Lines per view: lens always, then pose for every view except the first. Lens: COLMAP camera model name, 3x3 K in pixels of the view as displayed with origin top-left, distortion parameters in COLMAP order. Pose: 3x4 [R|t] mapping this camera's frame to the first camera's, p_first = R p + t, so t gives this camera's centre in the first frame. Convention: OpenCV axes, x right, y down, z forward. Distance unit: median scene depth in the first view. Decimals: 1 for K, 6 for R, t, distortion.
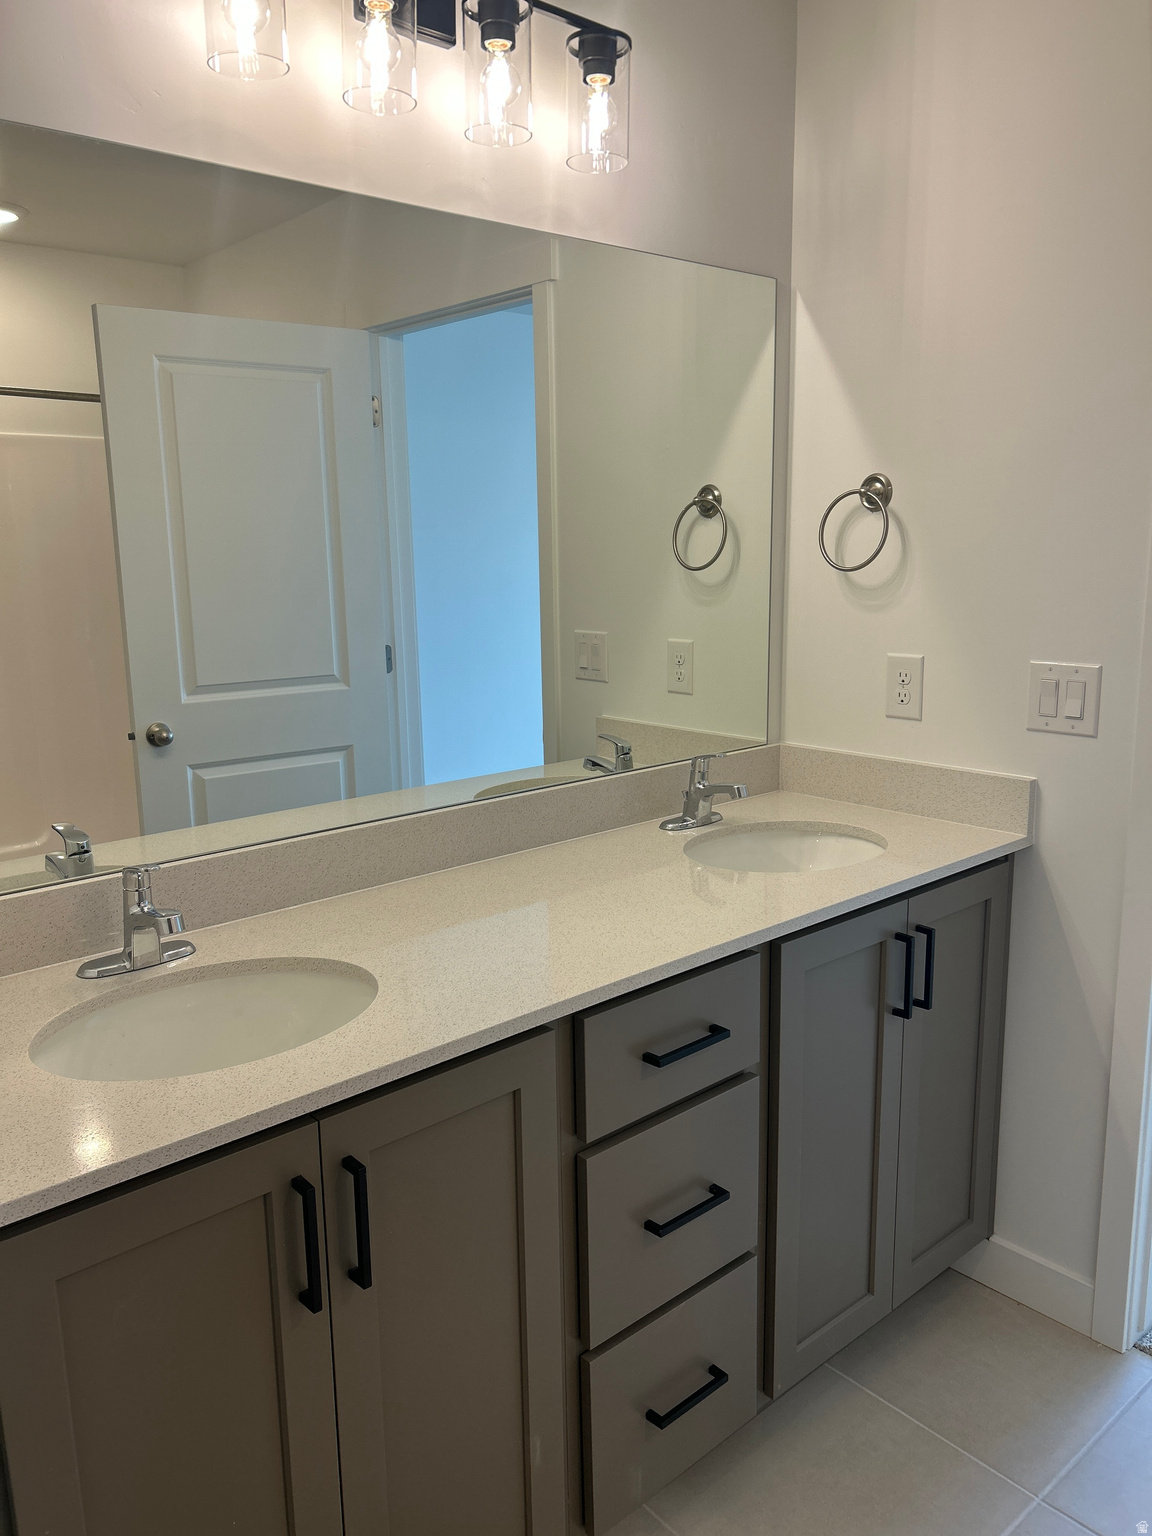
lens RADIAL K [[1169.4, 0, 597.5], [0, 1169.4, 768.6], [0, 0, 1]] dist [0.090876, -0.083631]
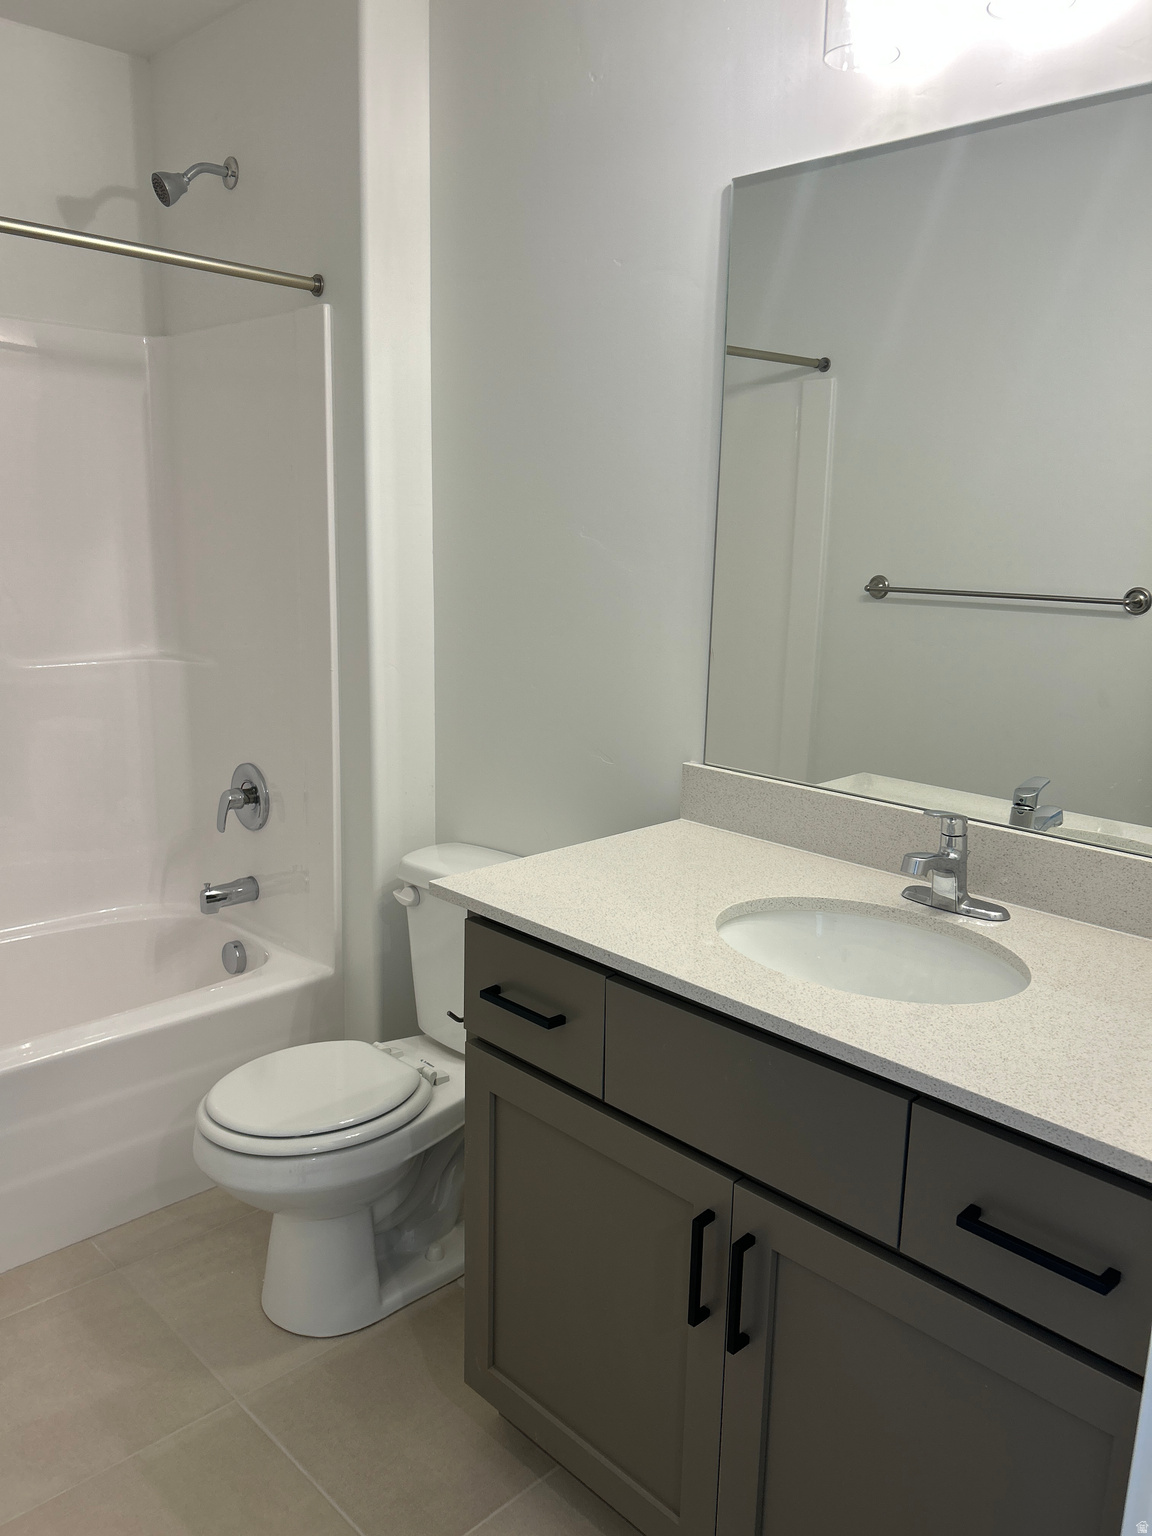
lens RADIAL K [[1169.2, 0, 572.5], [0, 1169.2, 768.7], [0, 0, 1]] dist [0.071600, -0.059034]
pose [[0.018140, 0.221734, -0.974939, 0.668083], [-0.208539, 0.954492, 0.213203, -0.117620], [0.977846, 0.199445, 0.063554, 0.631156]]
